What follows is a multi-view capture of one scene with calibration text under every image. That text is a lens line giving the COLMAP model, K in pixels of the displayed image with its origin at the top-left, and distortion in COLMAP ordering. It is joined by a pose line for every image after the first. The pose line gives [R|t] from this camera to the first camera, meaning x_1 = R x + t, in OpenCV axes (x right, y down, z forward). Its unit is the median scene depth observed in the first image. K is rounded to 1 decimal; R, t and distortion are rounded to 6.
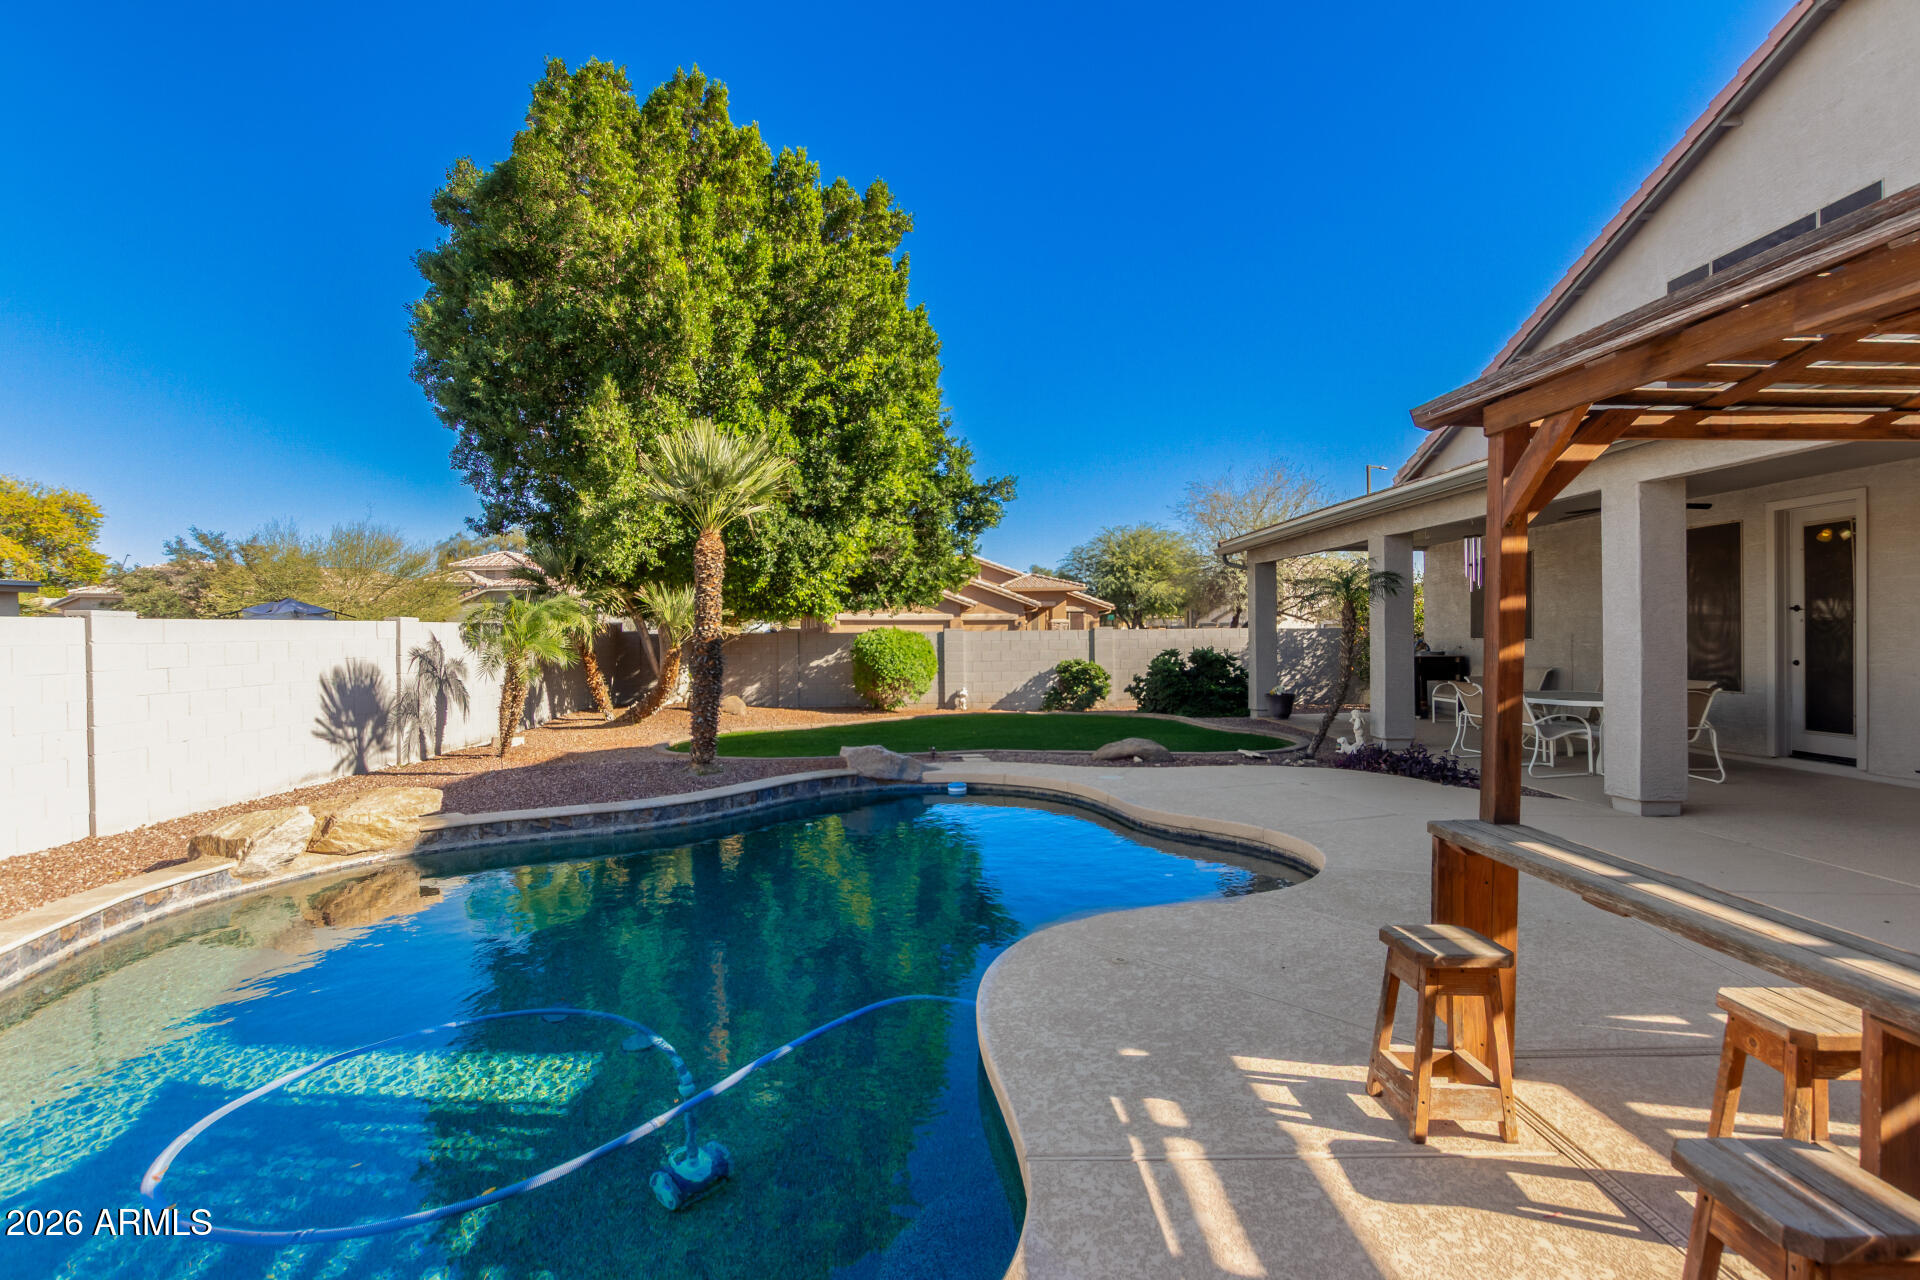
lens RADIAL K [[911.6, 0, 960.0], [0, 911.6, 640.0], [0, 0, 1]] dist [0.005222, 0.000689]
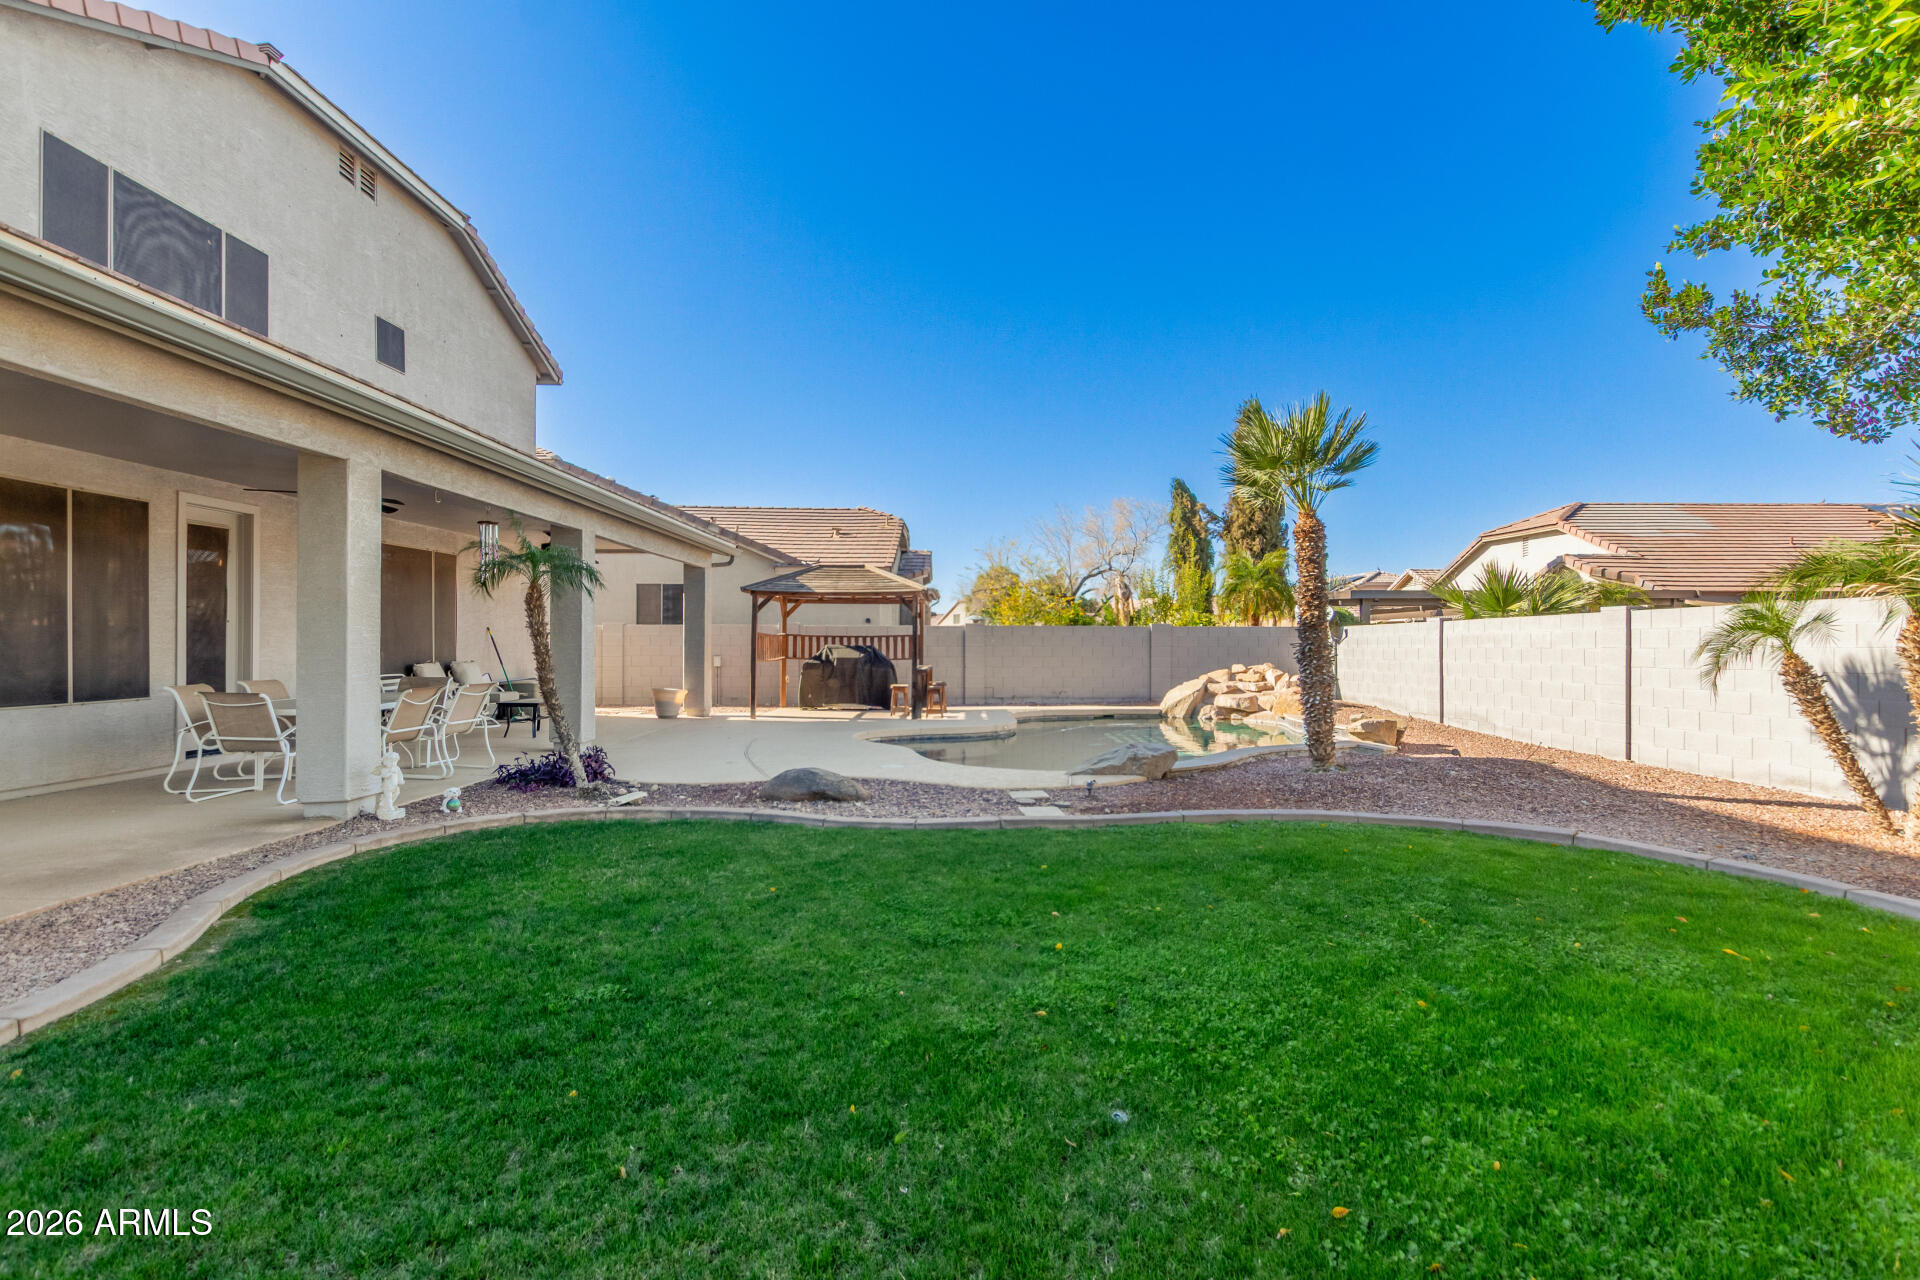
lens RADIAL K [[911.6, 0, 960.0], [0, 911.6, 640.0], [0, 0, 1]] dist [0.005222, 0.000689]
pose [[-0.999234, 0.009985, 0.037851, 0.051420], [0.009857, 0.999945, -0.003555, 0.012554], [-0.037884, -0.003179, -0.999277, 1.904329]]
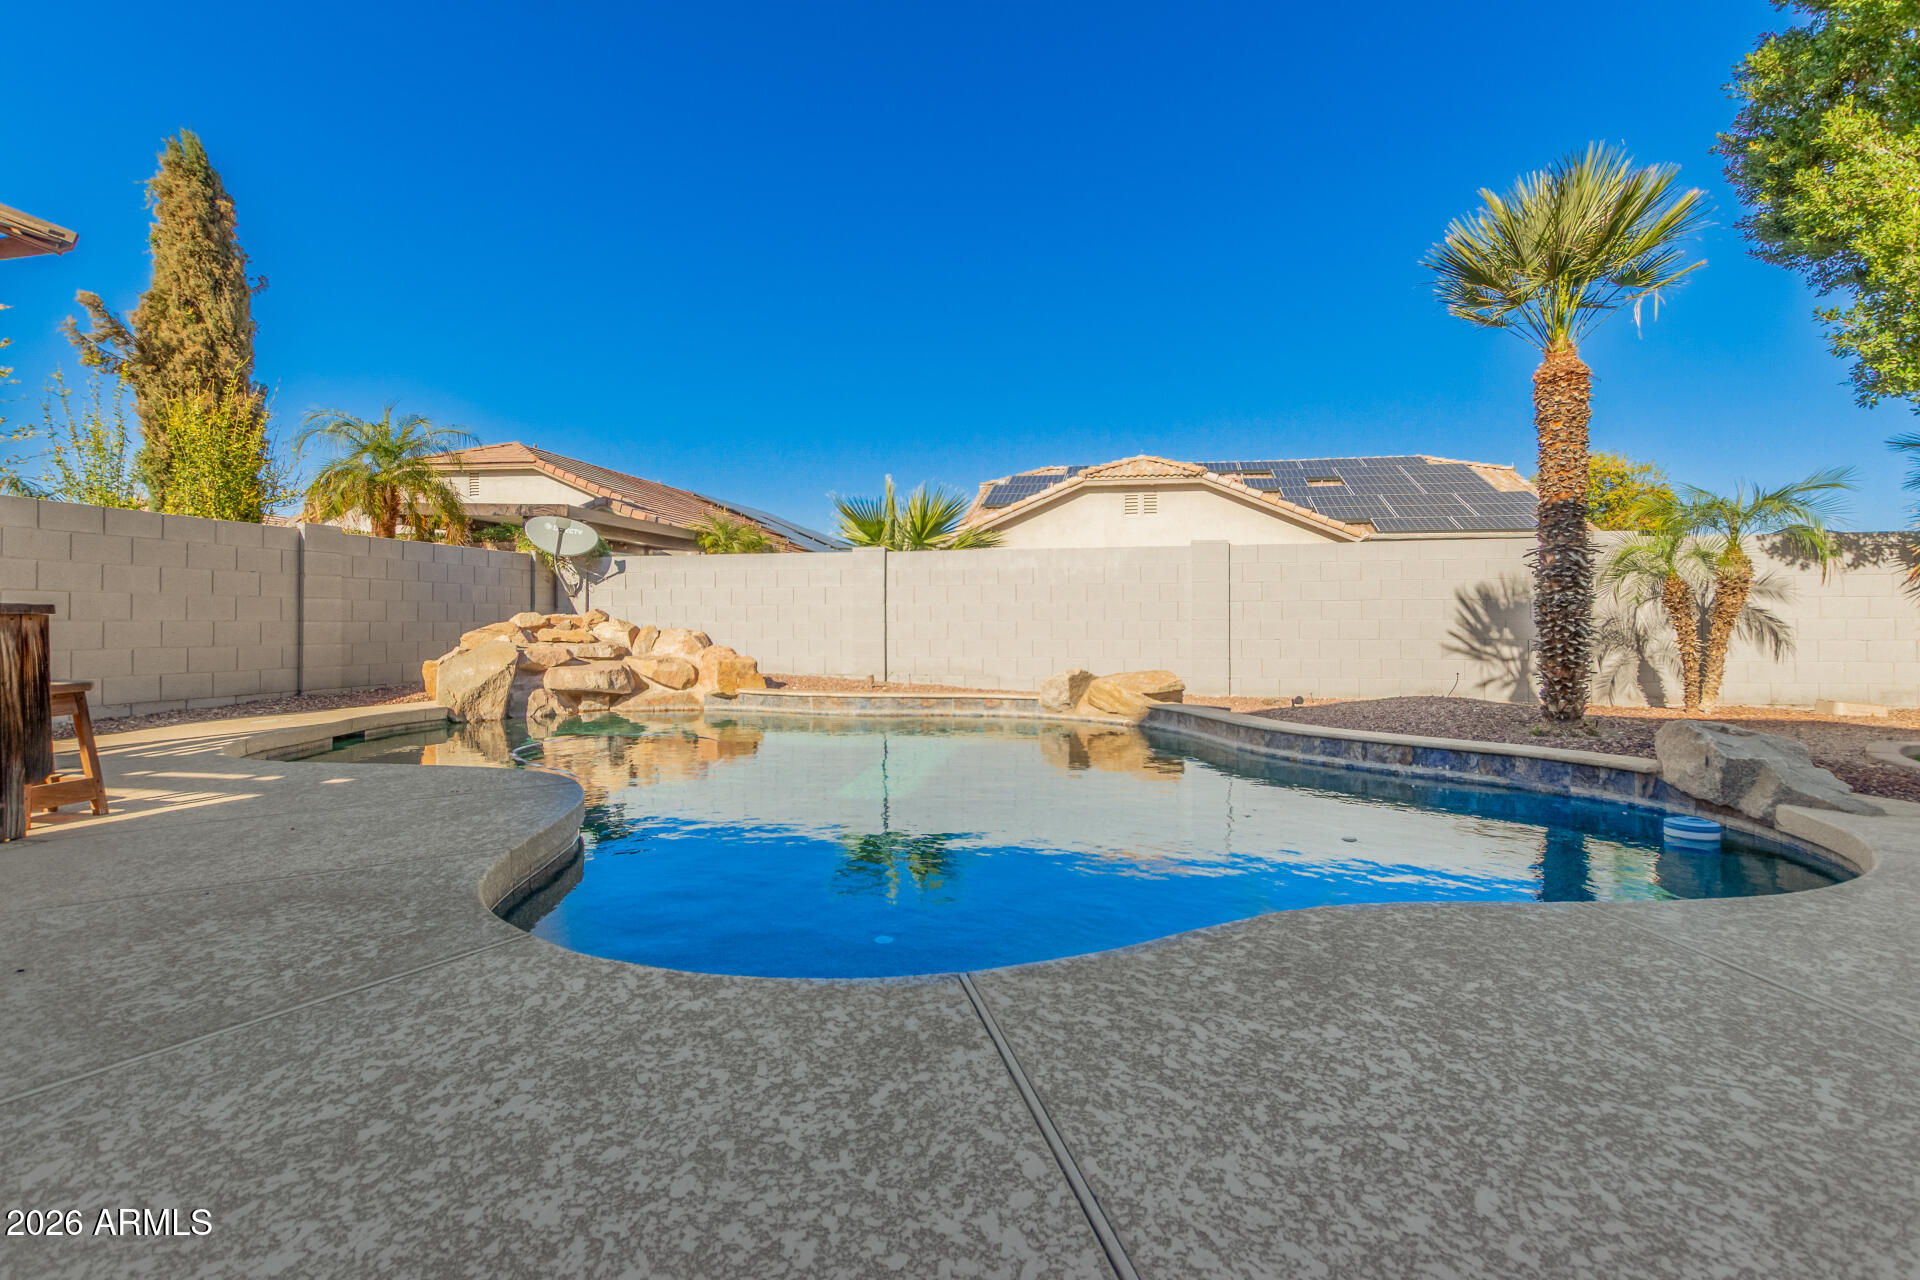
lens RADIAL K [[931.5, 0, 971.0], [0, 931.5, 616.3], [0, 0, 1]] dist [0.010405, 0.000118]
pose [[-0.249184, 0.007008, -0.968431, 0.425674], [0.003663, 0.999973, 0.006293, 0.061041], [0.968449, -0.001979, -0.249203, 0.759068]]
